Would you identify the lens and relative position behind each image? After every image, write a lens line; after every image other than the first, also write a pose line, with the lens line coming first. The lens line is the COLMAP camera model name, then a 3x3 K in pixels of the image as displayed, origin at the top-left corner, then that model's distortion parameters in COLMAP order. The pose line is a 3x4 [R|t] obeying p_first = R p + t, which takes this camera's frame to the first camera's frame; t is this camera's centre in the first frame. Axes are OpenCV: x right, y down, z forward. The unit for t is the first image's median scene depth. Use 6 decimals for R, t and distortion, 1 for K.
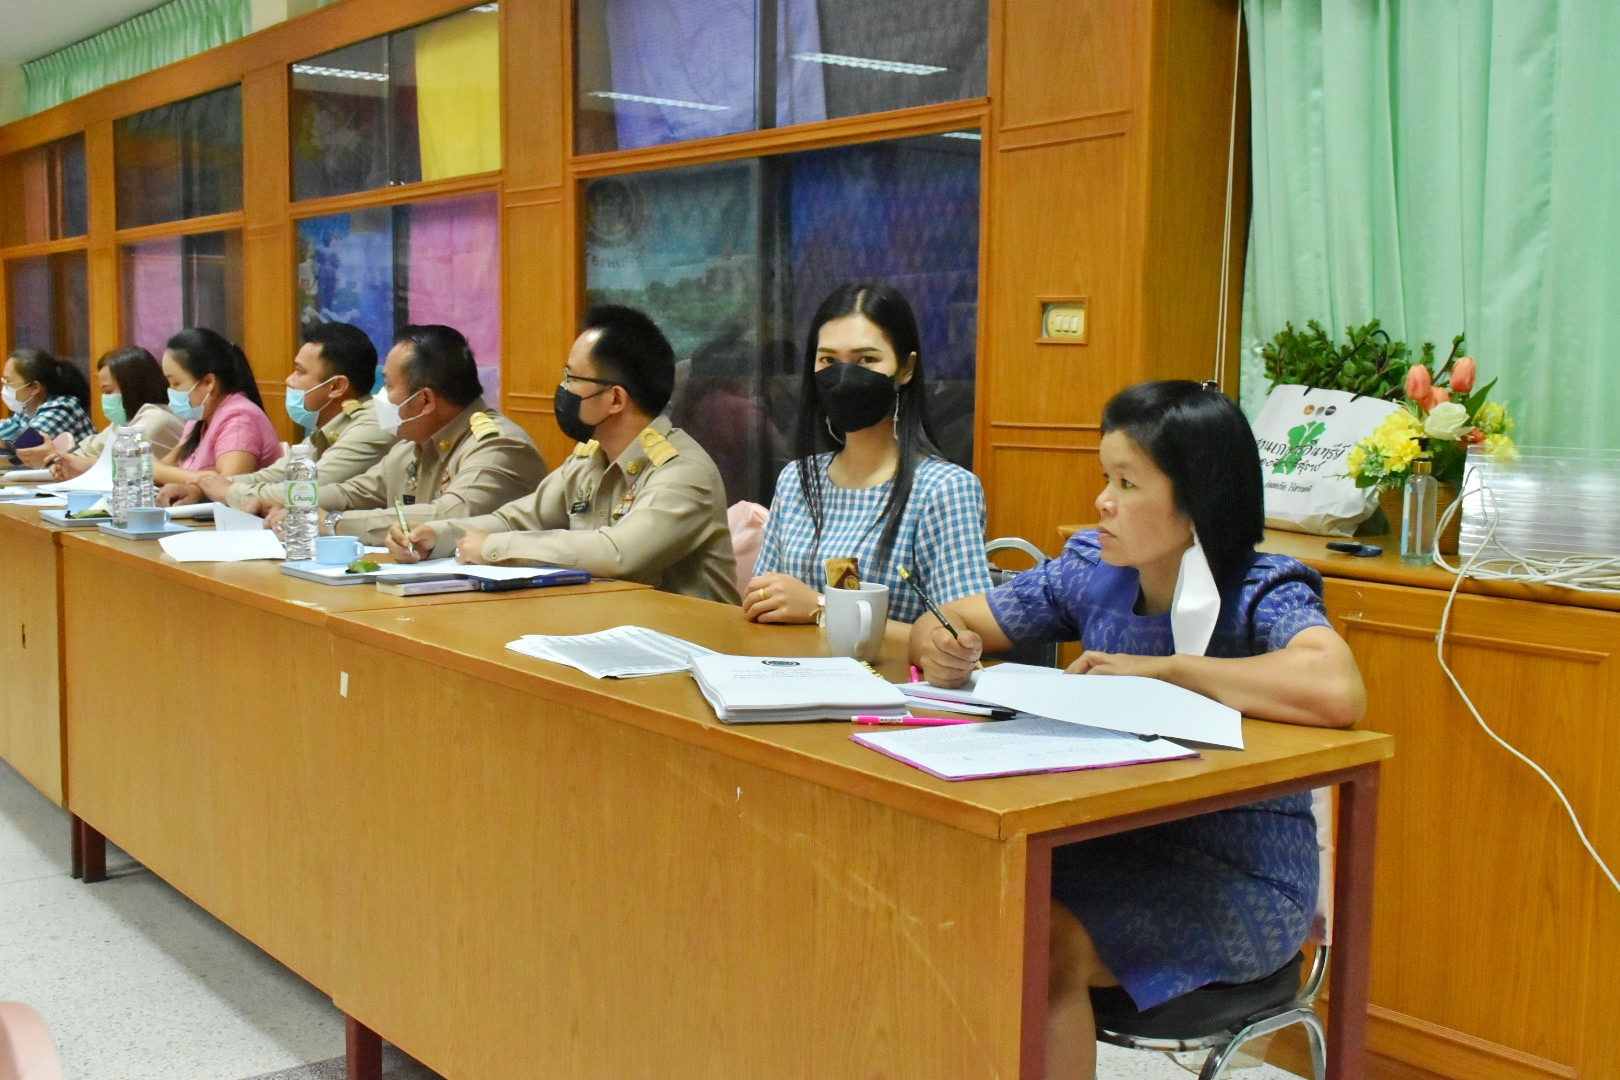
lens RADIAL K [[1830.7, 0, 810.0], [0, 1830.7, 540.0], [0, 0, 1]] dist [-0.022804, 0.047951]
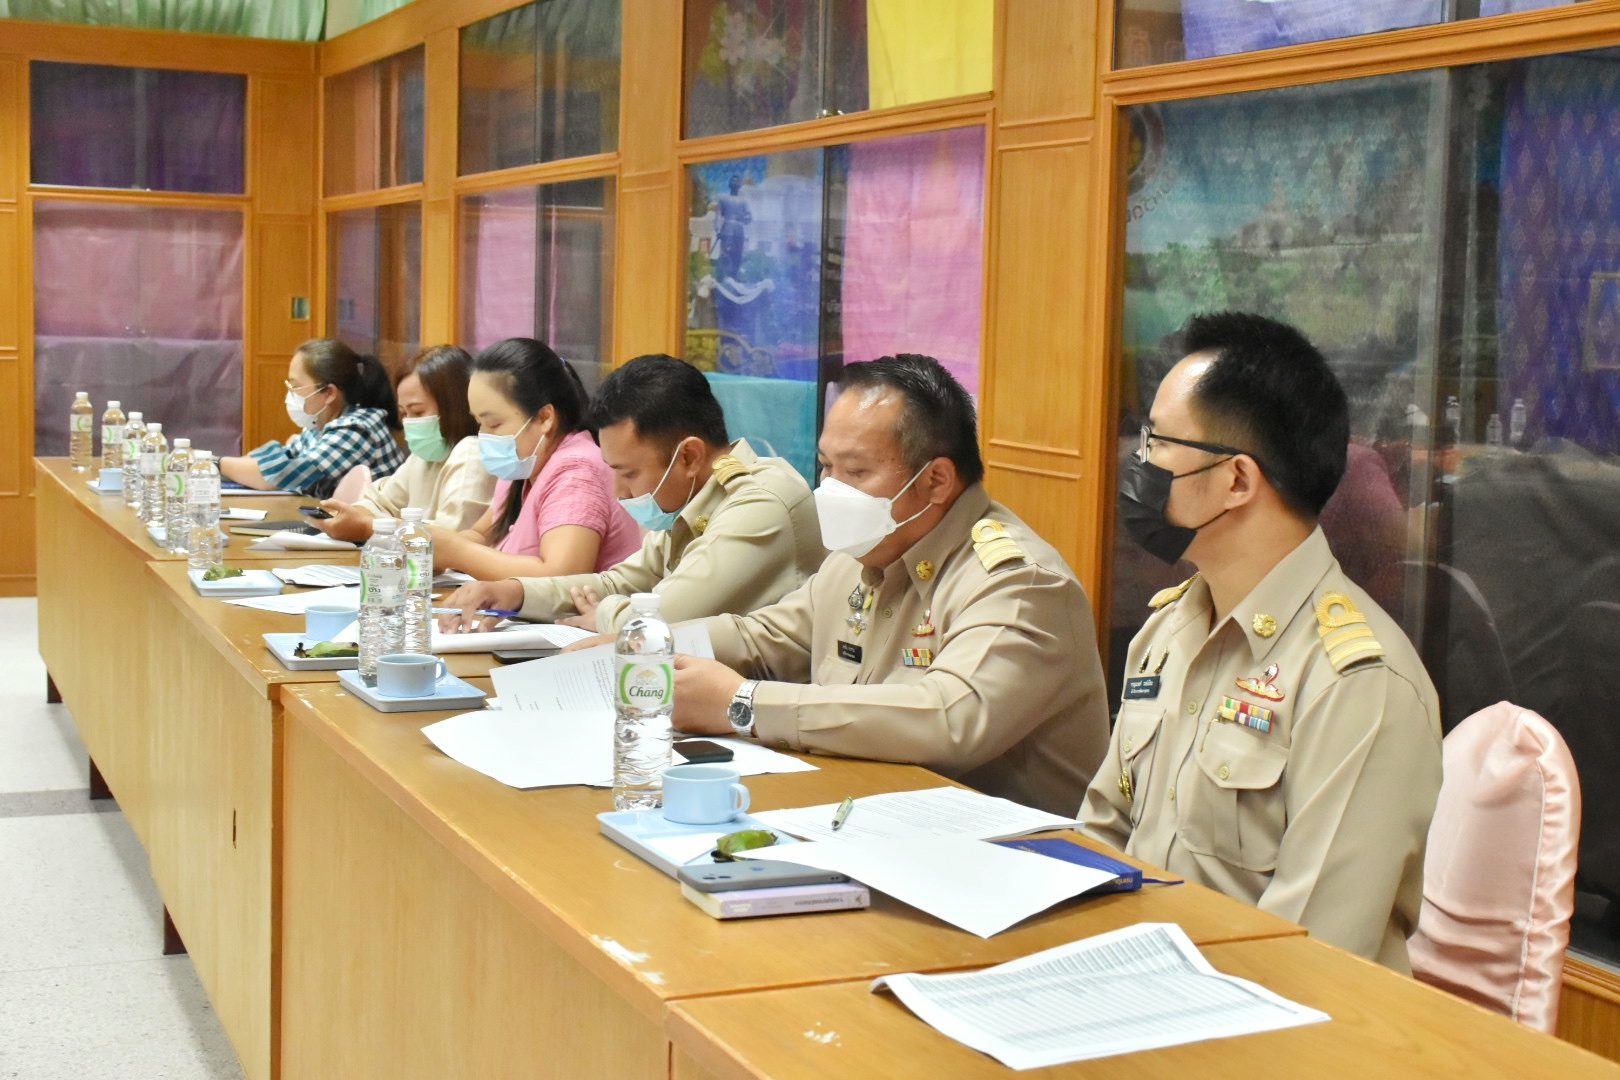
lens RADIAL K [[2274.7, 0, 810.0], [0, 2274.7, 540.0], [0, 0, 1]] dist [-0.044486, -0.067612]
pose [[0.975289, 0.043410, -0.216625, -0.048413], [-0.045412, 0.998959, -0.004272, -0.033742], [0.216214, 0.014004, 0.976245, 0.184871]]
